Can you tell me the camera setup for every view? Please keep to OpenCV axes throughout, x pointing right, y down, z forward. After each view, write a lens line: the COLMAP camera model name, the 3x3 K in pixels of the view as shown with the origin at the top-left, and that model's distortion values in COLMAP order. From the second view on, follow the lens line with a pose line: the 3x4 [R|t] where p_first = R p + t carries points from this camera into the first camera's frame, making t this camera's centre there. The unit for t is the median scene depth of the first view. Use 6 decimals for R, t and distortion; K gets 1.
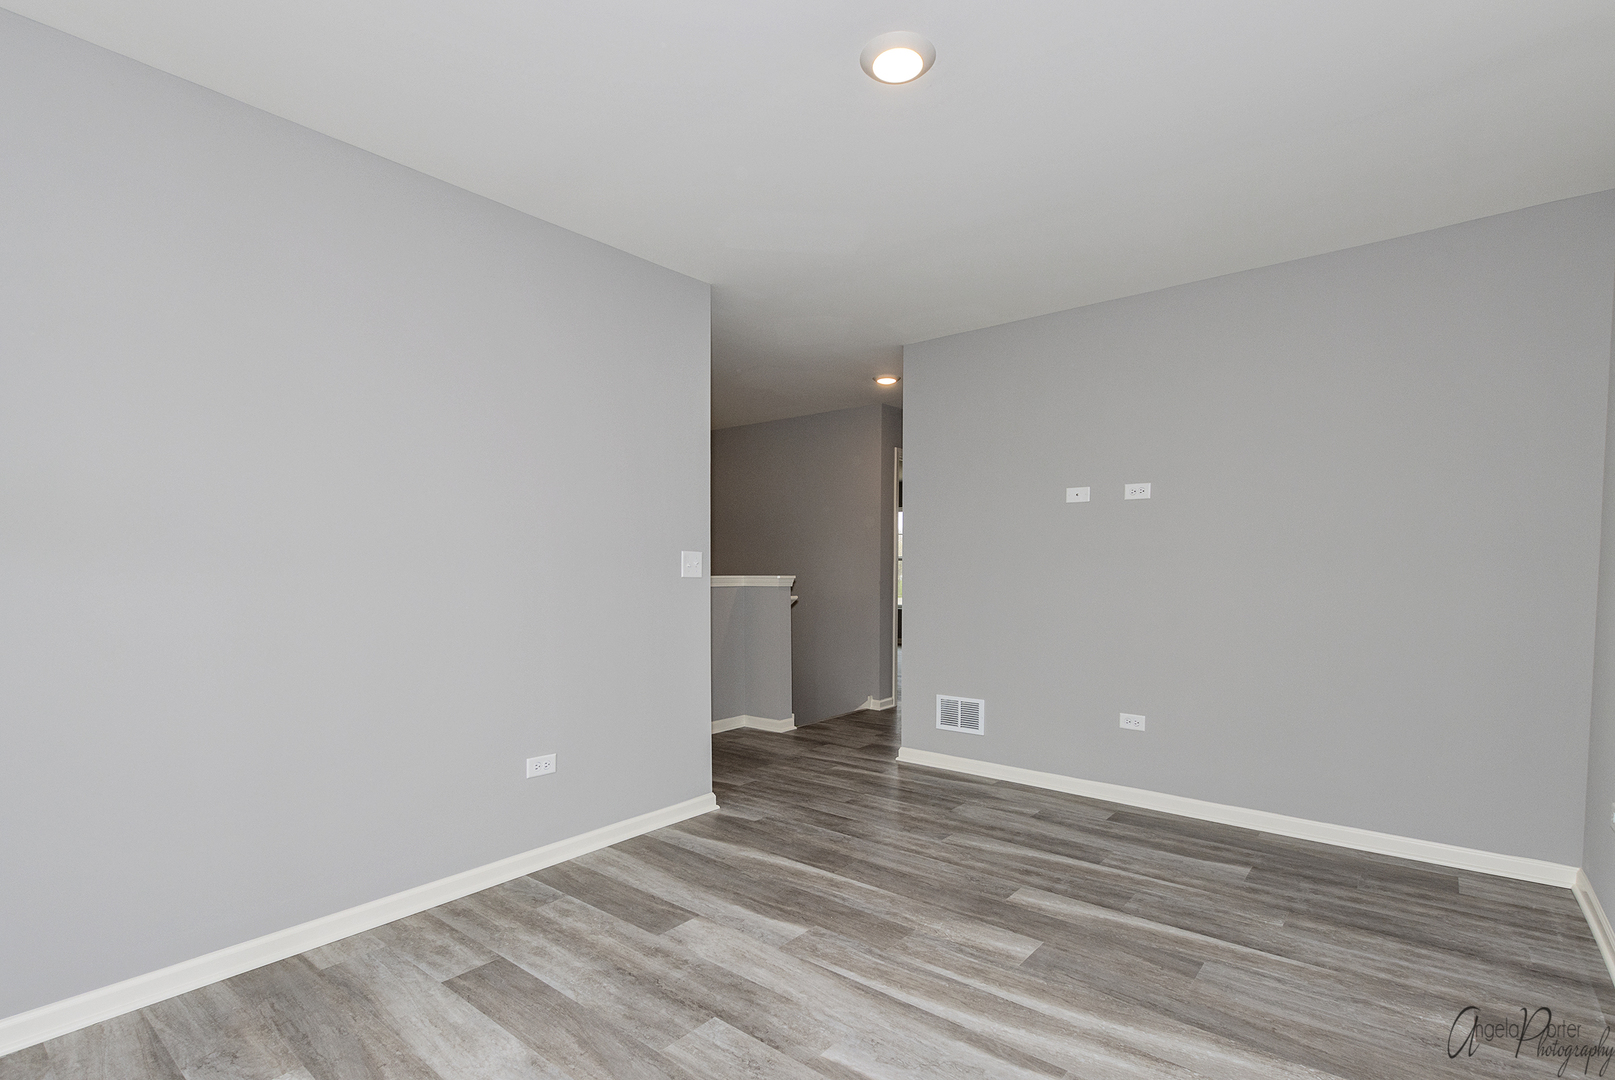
lens RADIAL K [[760.8, 0, 808.2], [0, 760.8, 549.1], [0, 0, 1]] dist [-0.001625, -0.000289]
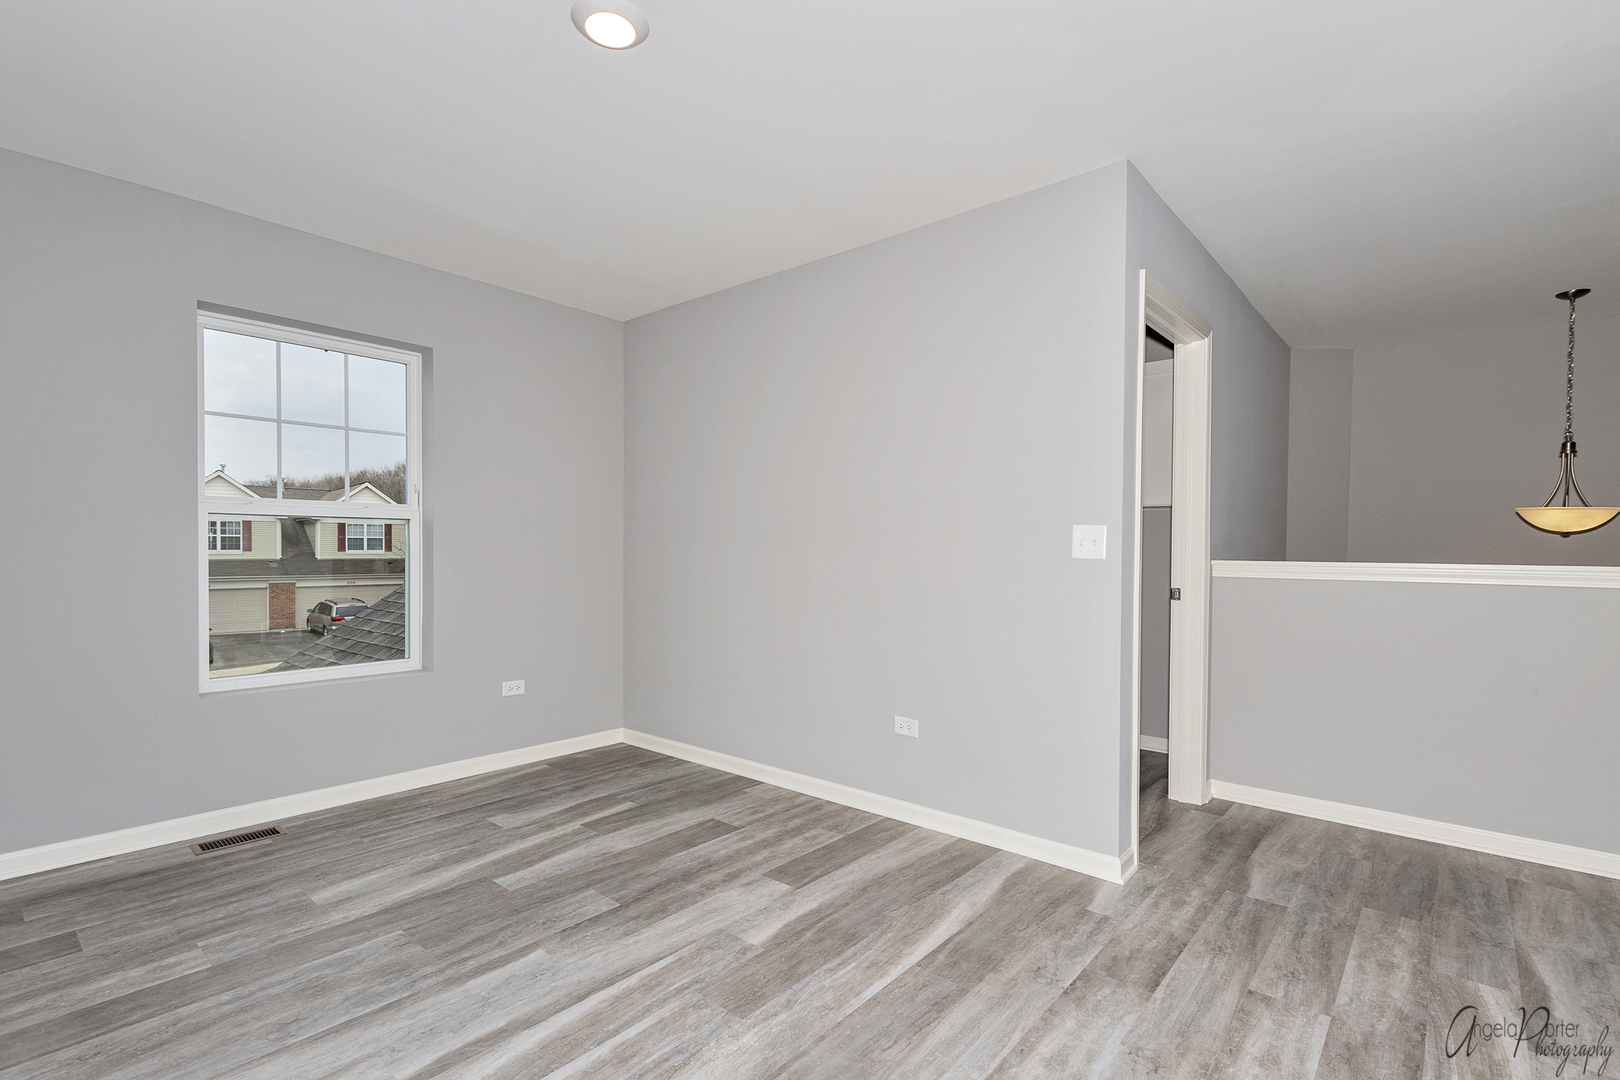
lens RADIAL K [[763.1, 0, 810.3], [0, 763.1, 545.7], [0, 0, 1]] dist [-0.001625, -0.000289]
pose [[-0.028139, -0.000185, -0.999604, 0.856865], [0.014130, 0.999900, -0.000583, 0.032859], [0.999504, -0.014141, -0.028133, 1.052500]]
